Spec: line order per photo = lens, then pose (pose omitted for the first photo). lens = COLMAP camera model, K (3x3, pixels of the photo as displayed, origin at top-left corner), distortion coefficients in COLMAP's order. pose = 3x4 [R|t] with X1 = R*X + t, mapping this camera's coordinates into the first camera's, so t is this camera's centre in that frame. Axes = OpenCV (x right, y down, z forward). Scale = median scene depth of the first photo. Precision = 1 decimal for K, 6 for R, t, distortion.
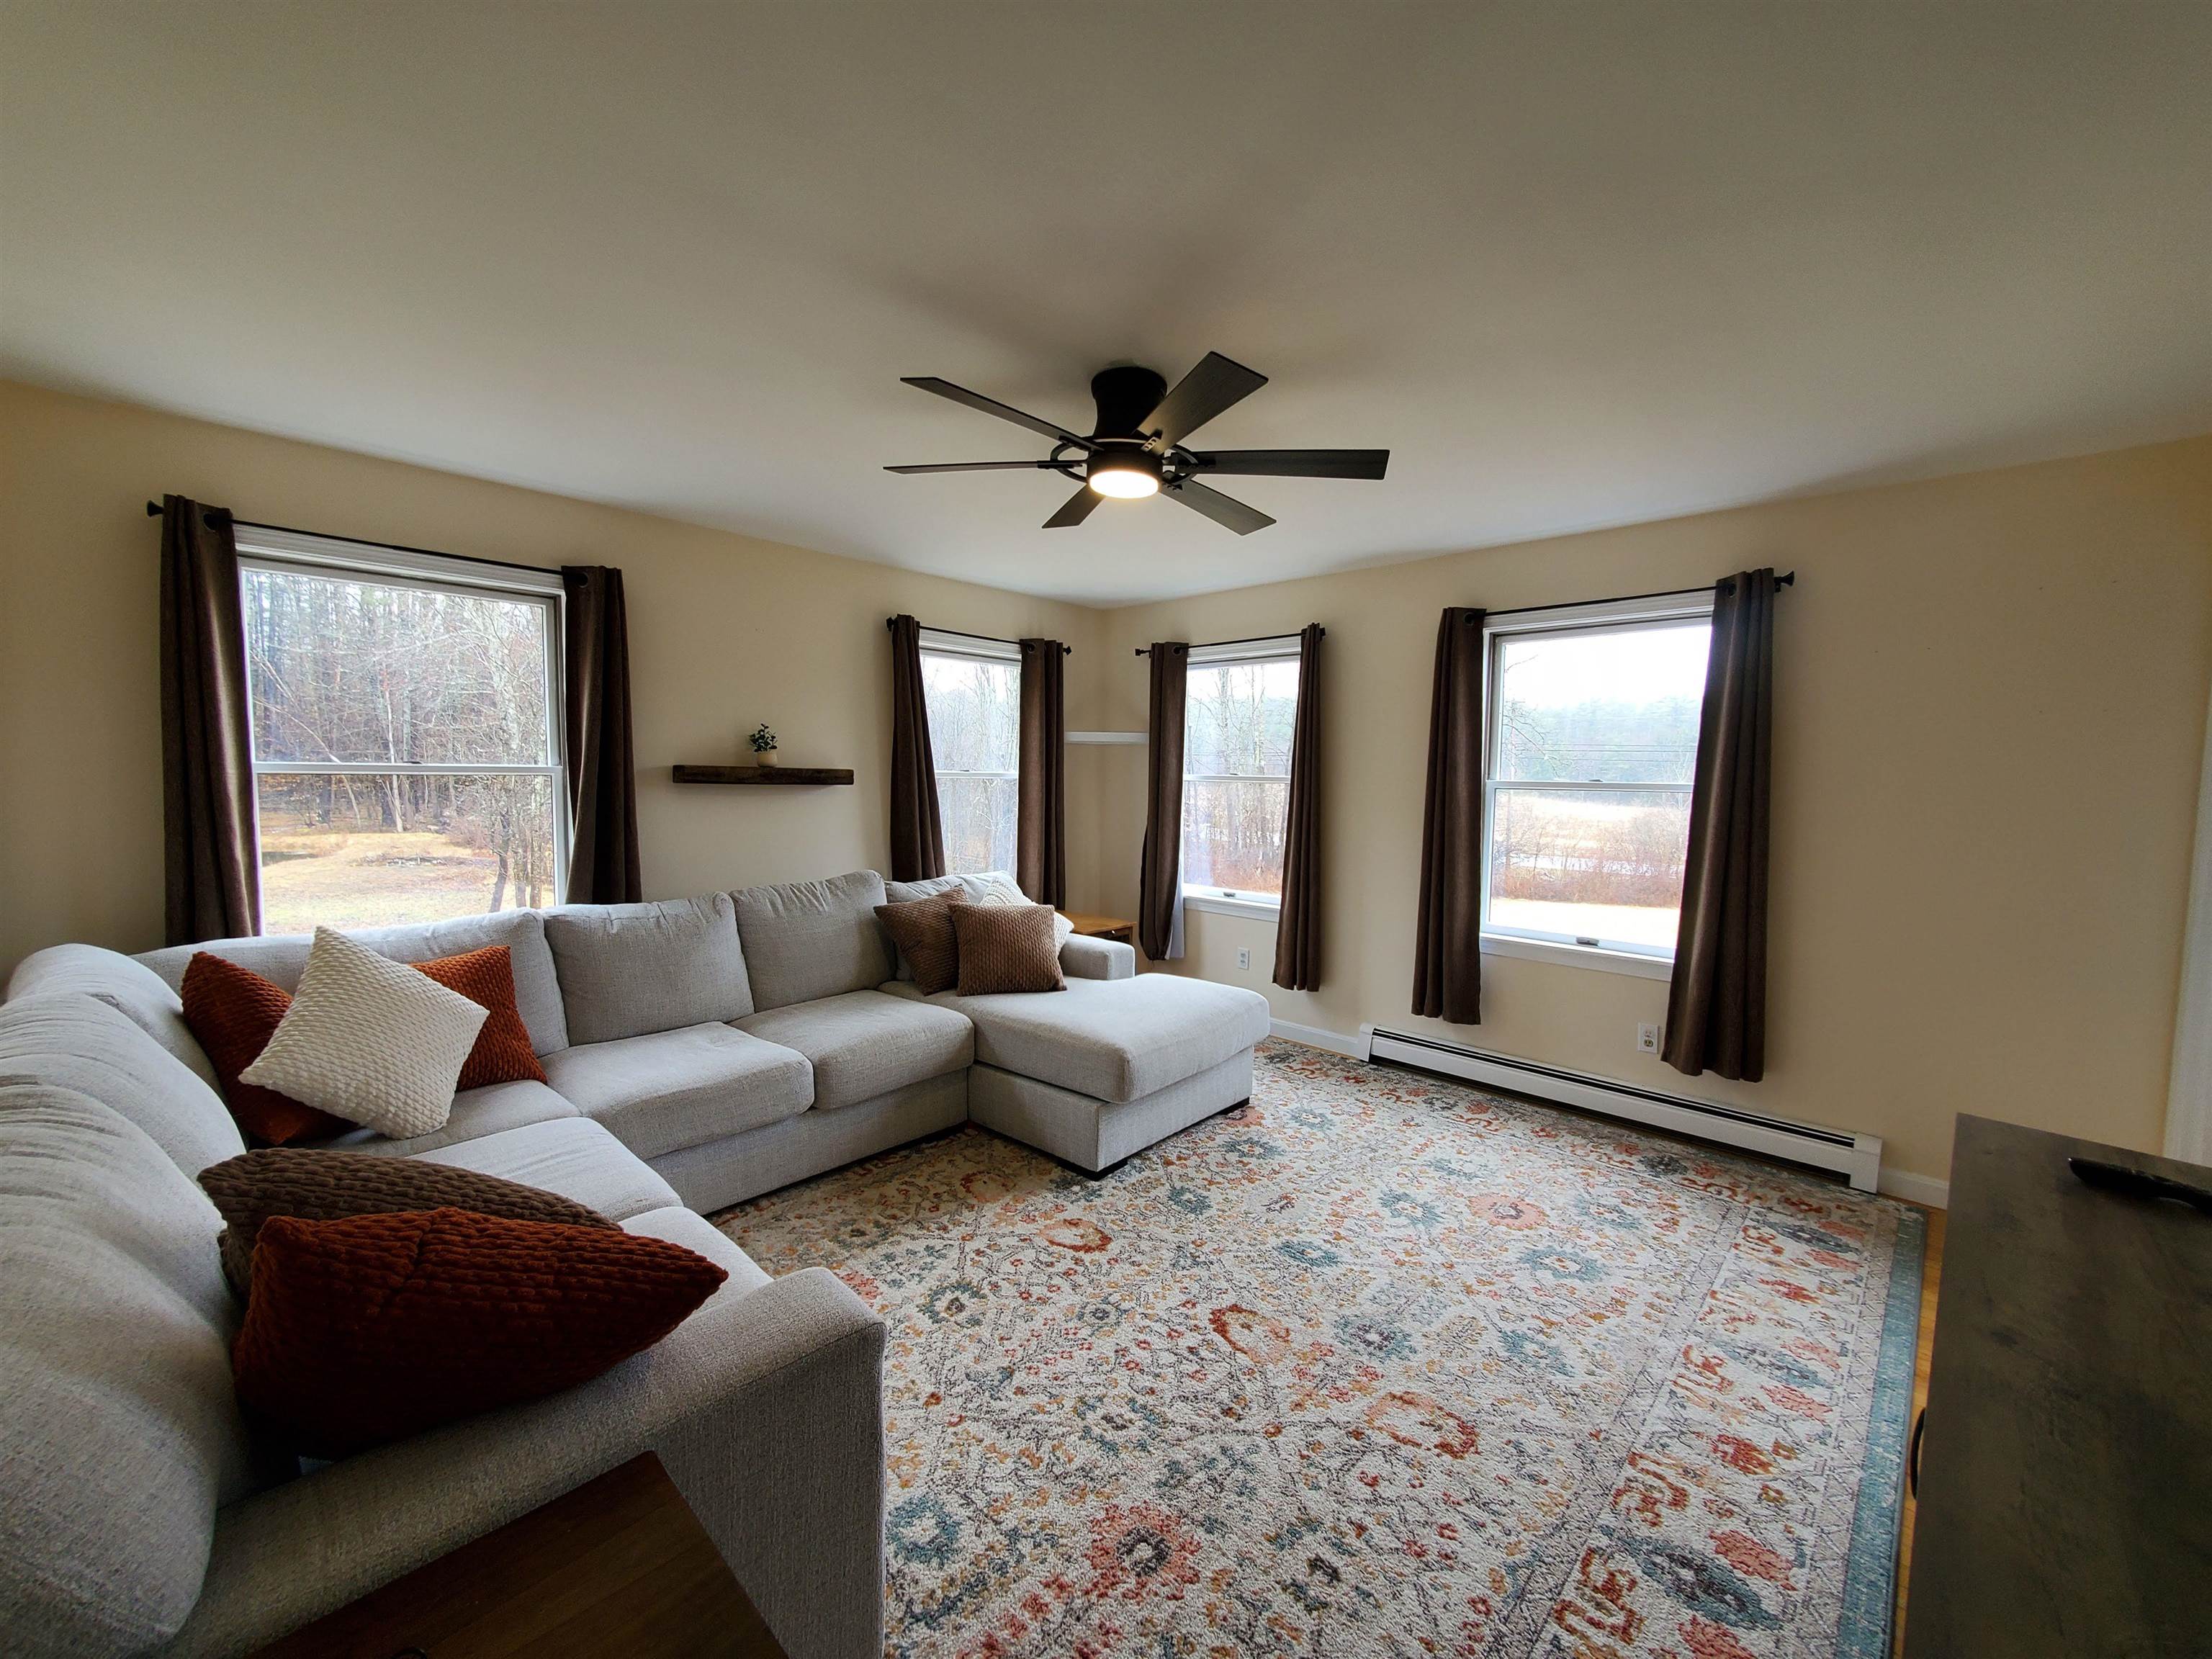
lens RADIAL K [[871.0, 0, 1104.5], [0, 871.0, 839.8], [0, 0, 1]] dist [0.001184, 0.000184]
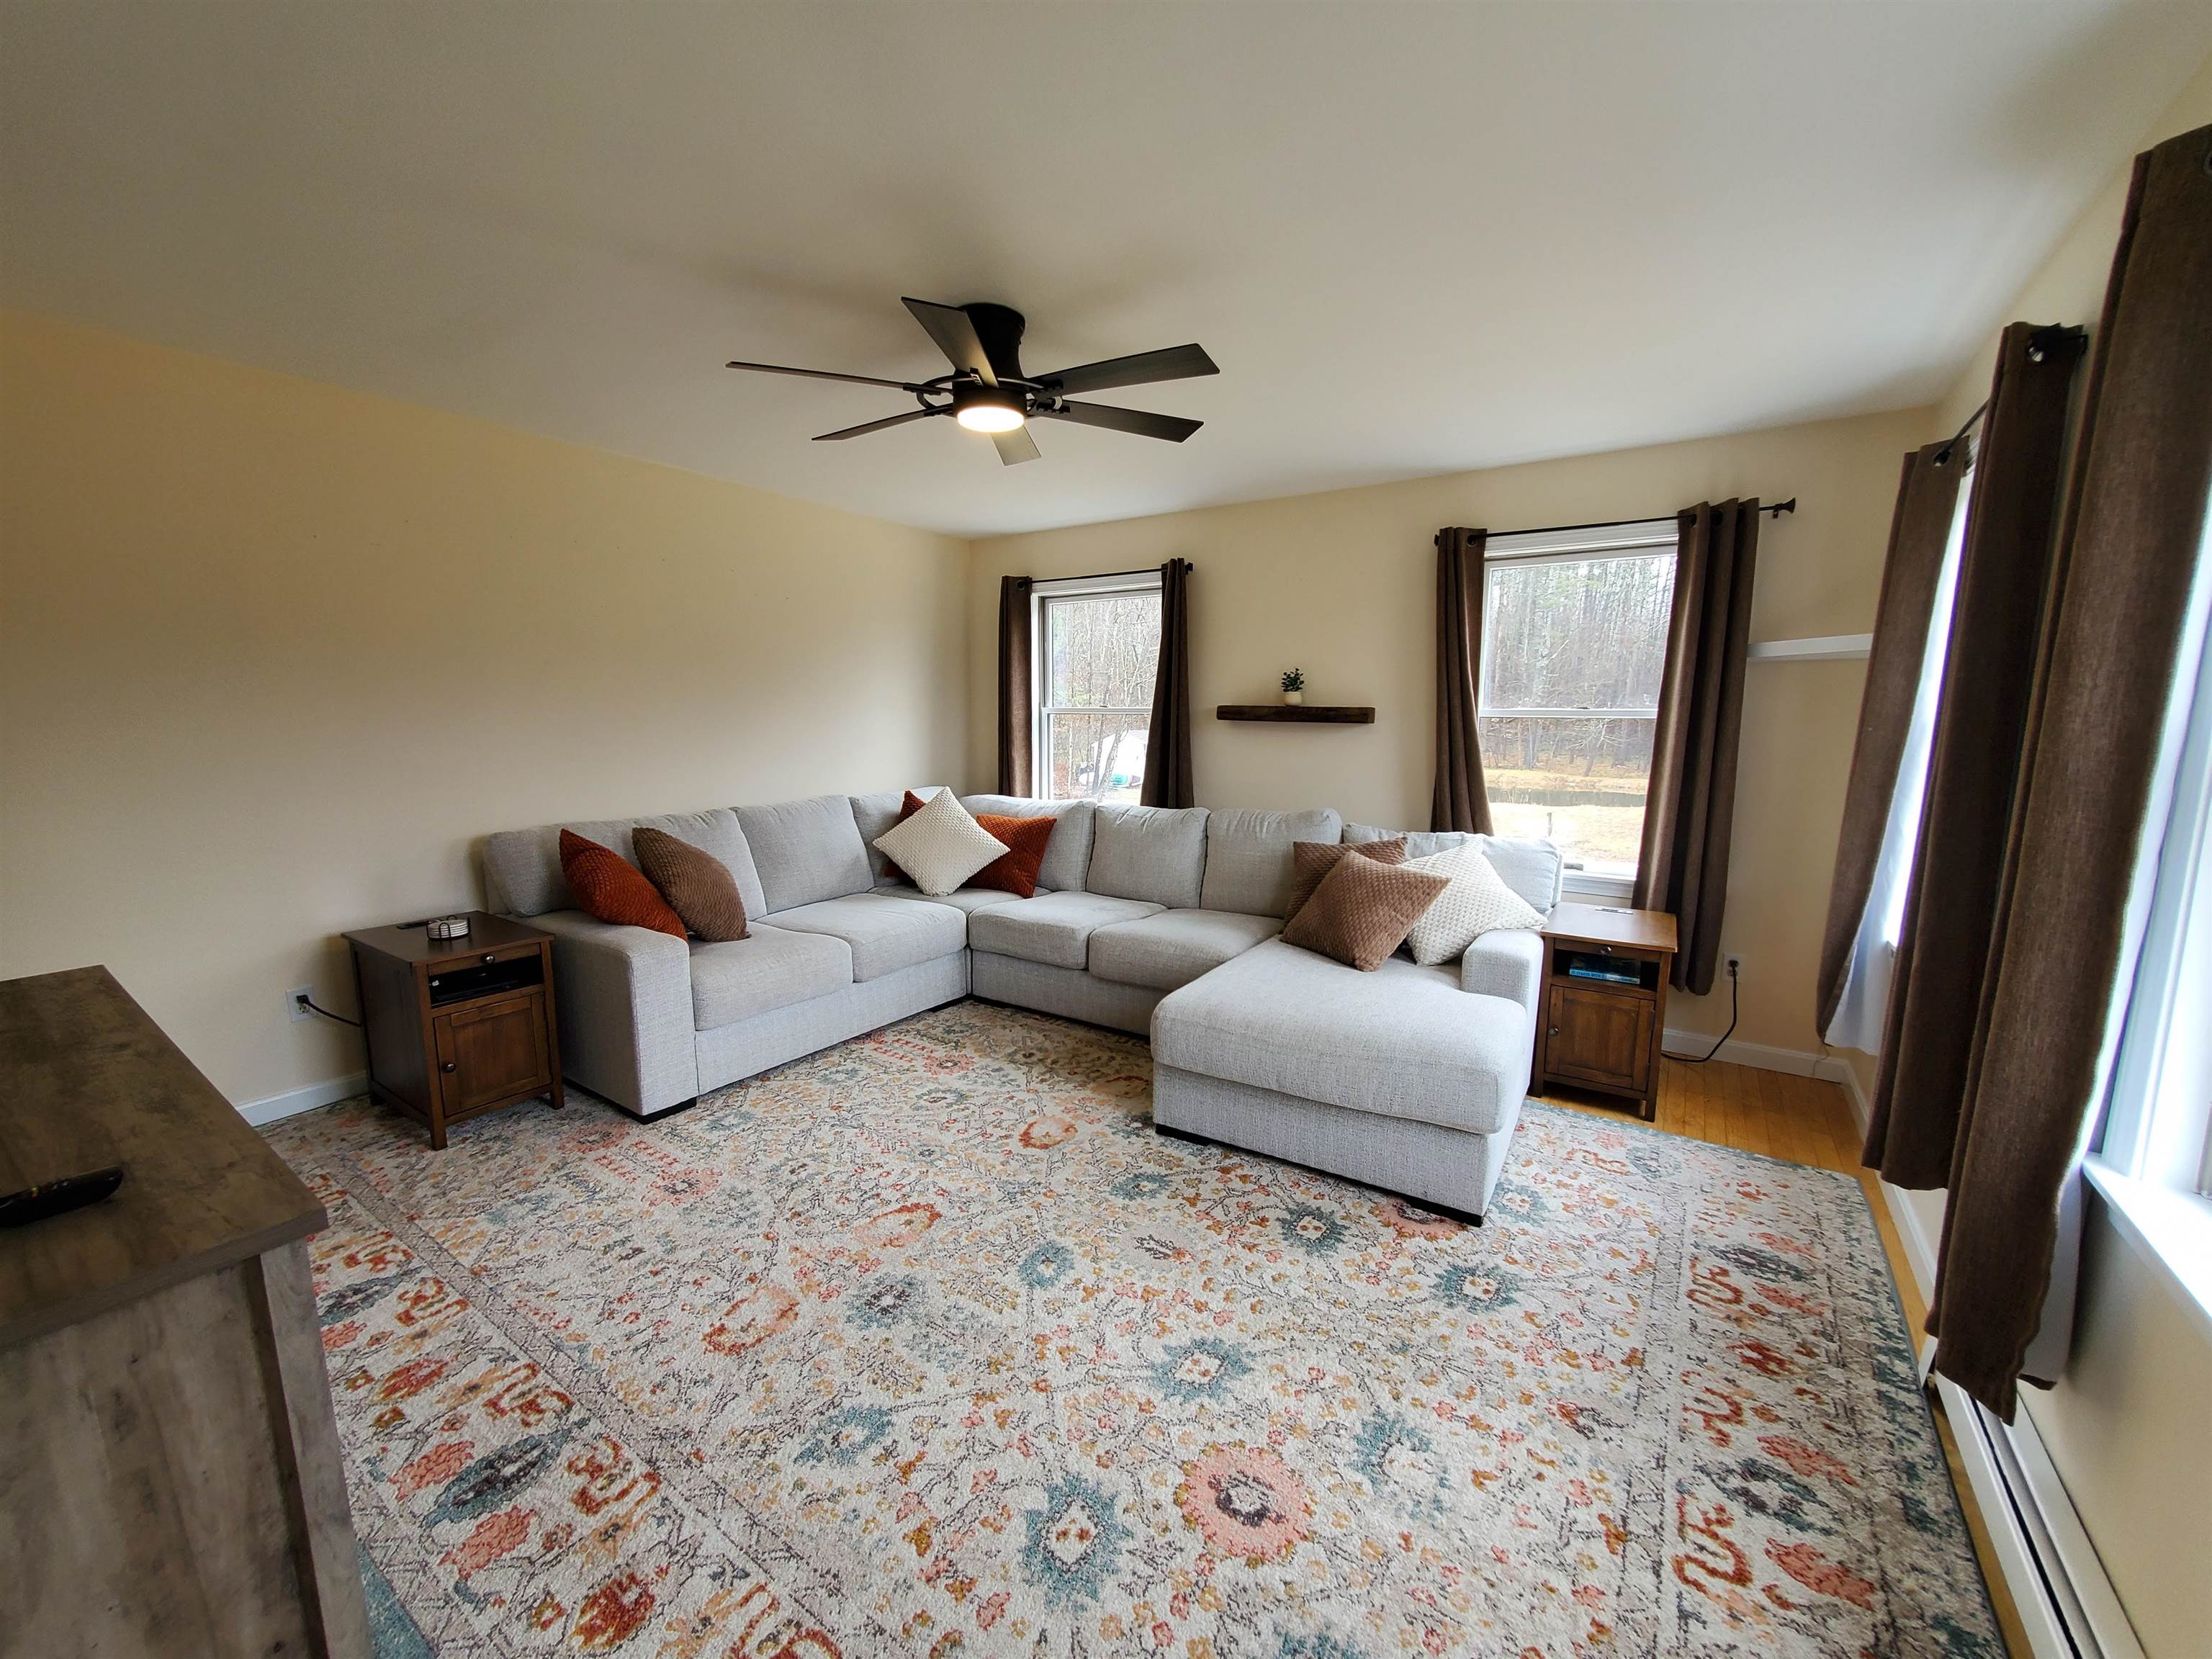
lens RADIAL K [[871.0, 0, 1104.5], [0, 871.0, 839.8], [0, 0, 1]] dist [0.001184, 0.000184]
pose [[0.176257, 0.130799, -0.975615, 1.172746], [-0.079576, 0.989782, 0.118322, -0.047676], [0.981122, 0.056780, 0.184865, 1.006436]]
